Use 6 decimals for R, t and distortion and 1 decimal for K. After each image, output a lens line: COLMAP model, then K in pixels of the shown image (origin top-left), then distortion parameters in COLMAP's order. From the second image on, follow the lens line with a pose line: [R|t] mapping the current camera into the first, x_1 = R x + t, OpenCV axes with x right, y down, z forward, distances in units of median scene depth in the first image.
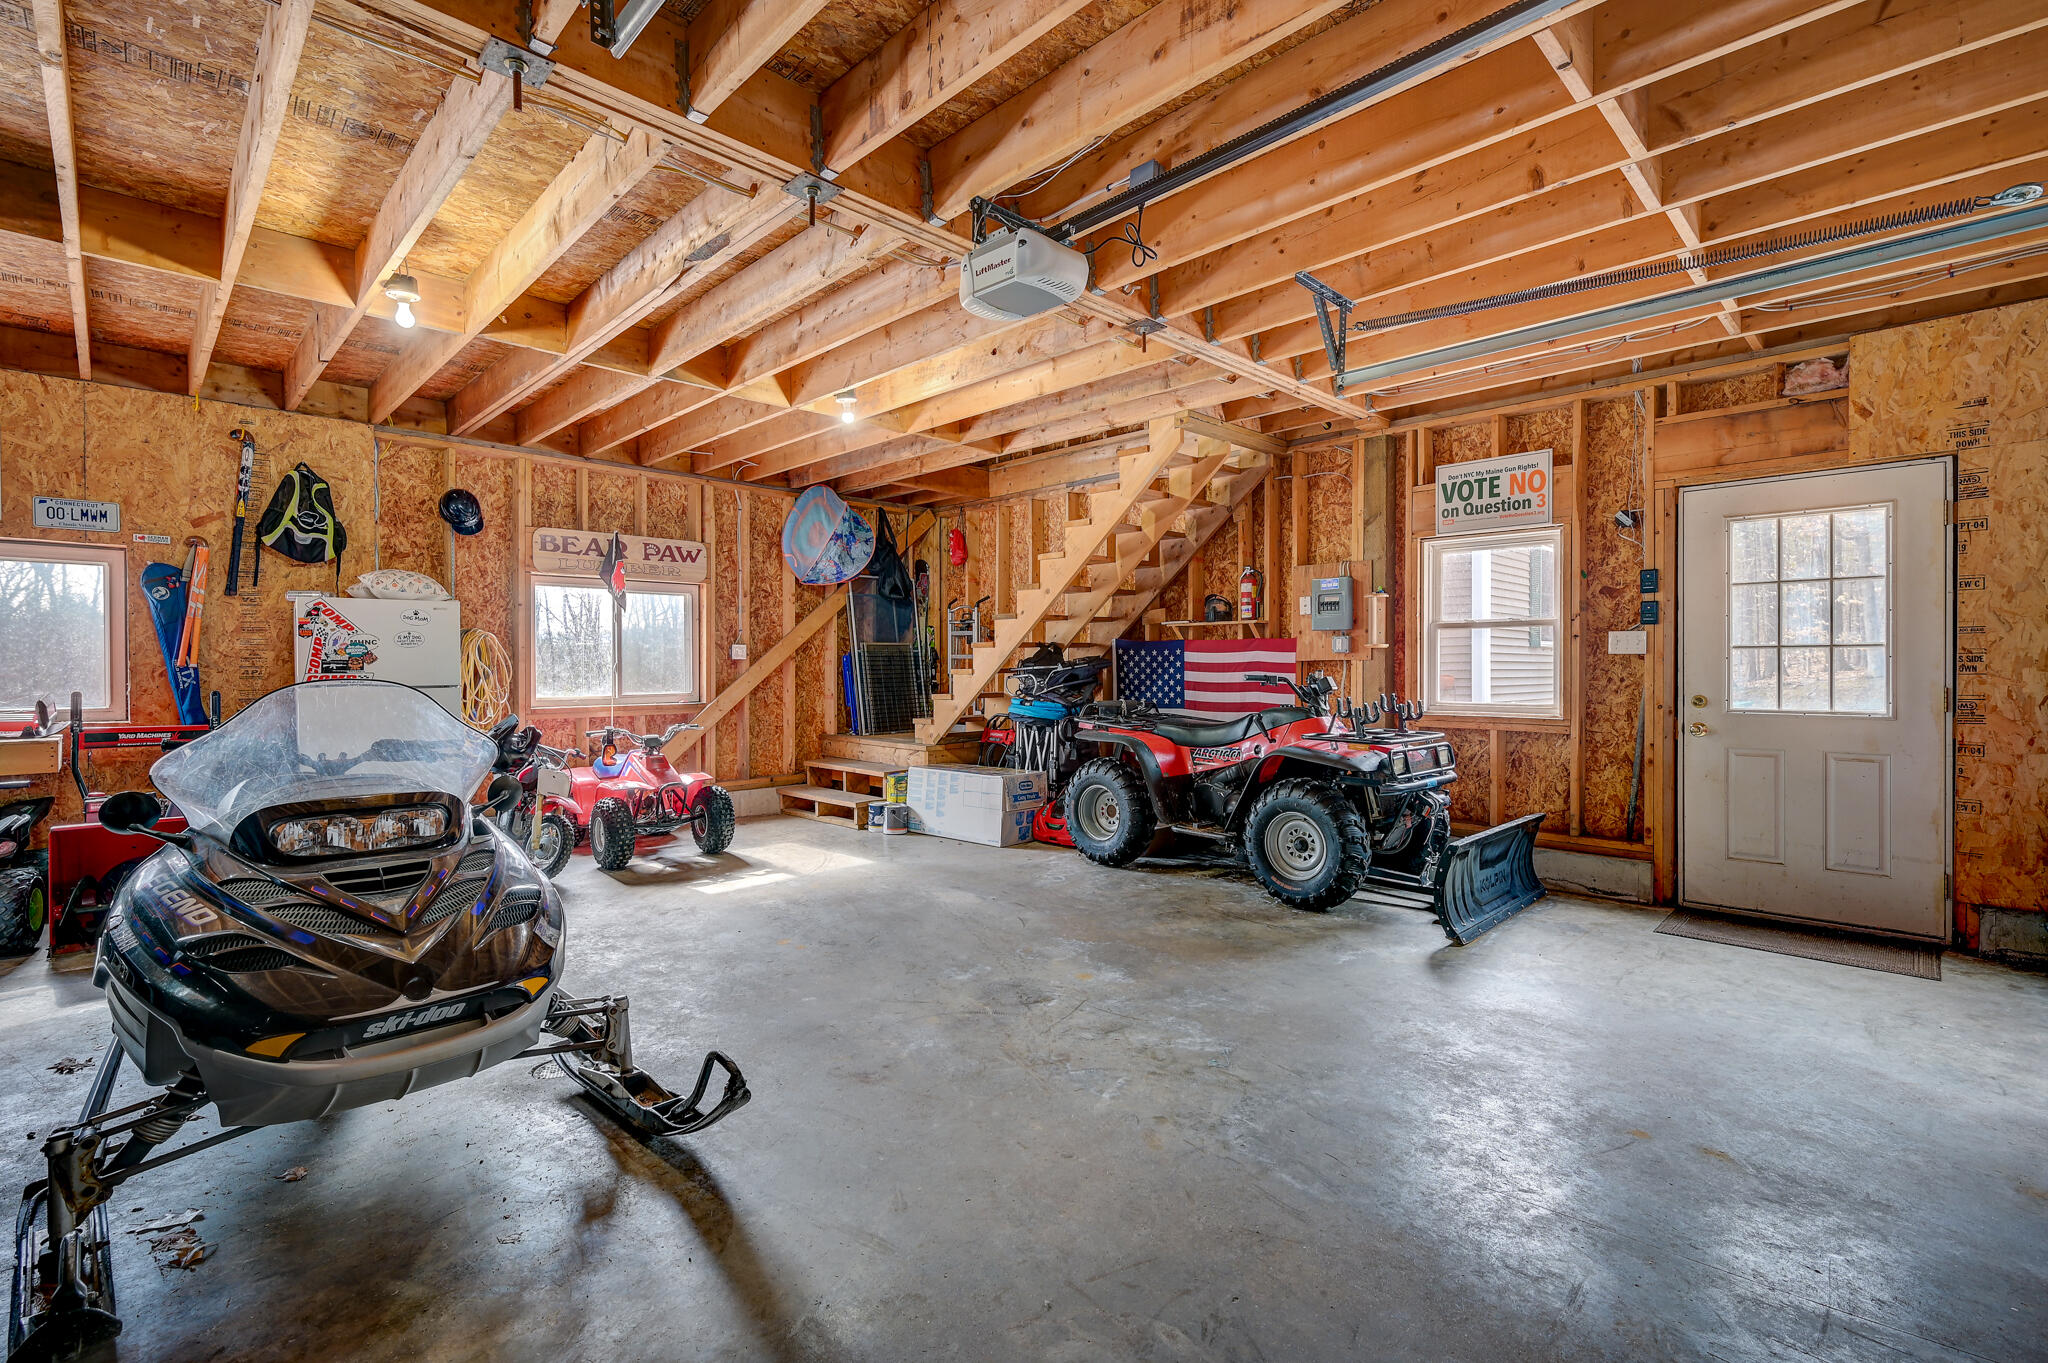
lens RADIAL K [[923.1, 0, 1021.9], [0, 923.1, 673.4], [0, 0, 1]] dist [-0.001887, -0.000071]
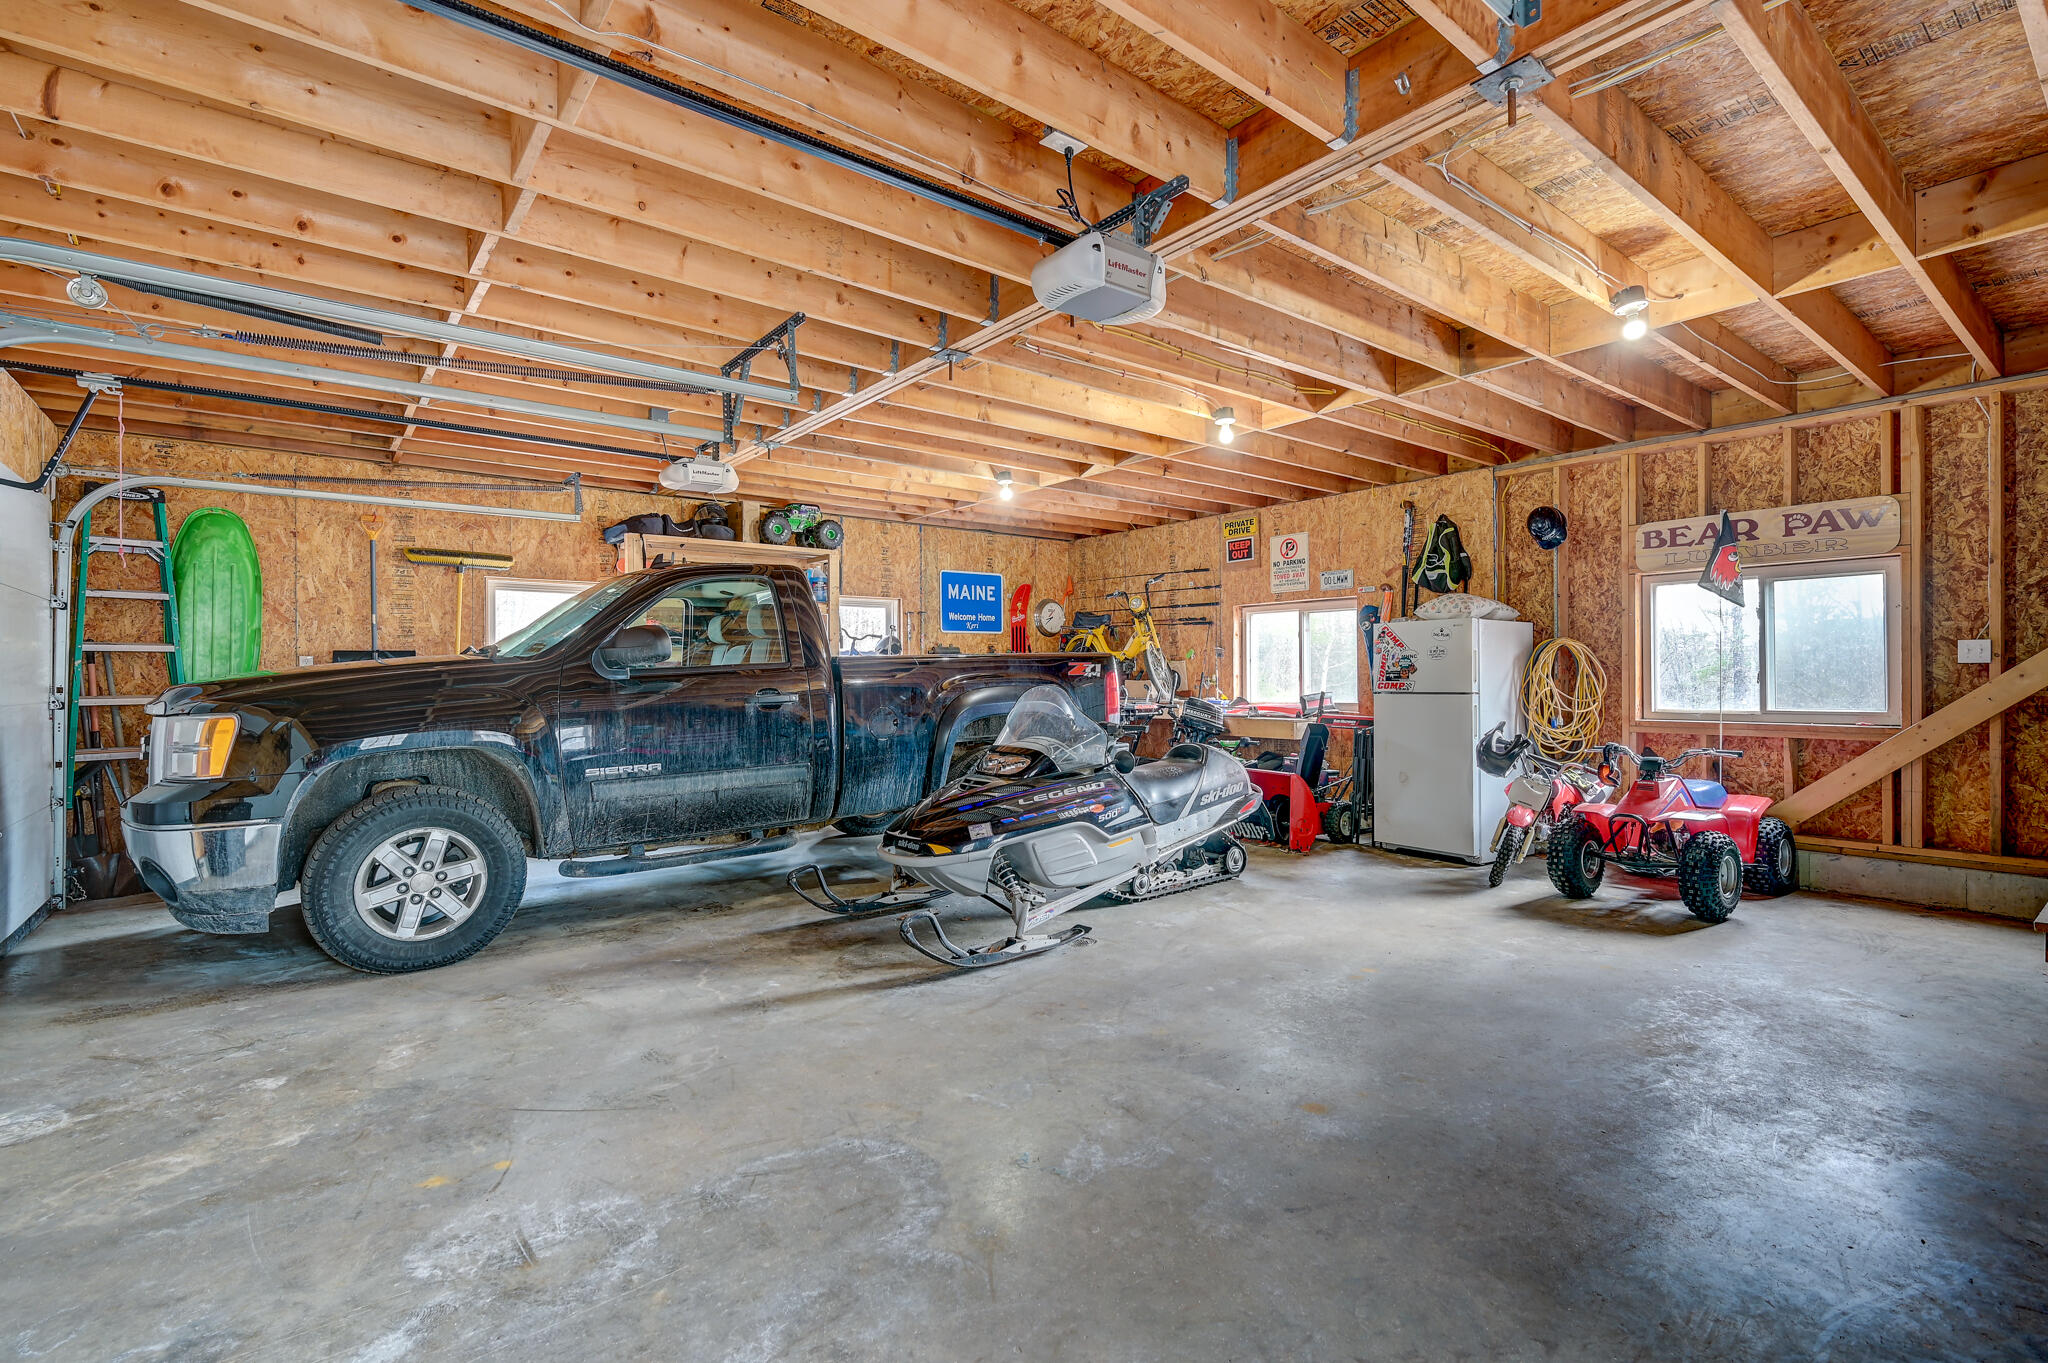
lens RADIAL K [[923.1, 0, 1021.9], [0, 923.1, 673.4], [0, 0, 1]] dist [-0.001887, -0.000071]
pose [[-0.115234, -0.000625, -0.993338, 0.473199], [-0.001929, 0.999998, -0.000406, -0.007334], [0.993336, 0.001869, -0.115235, 0.496323]]
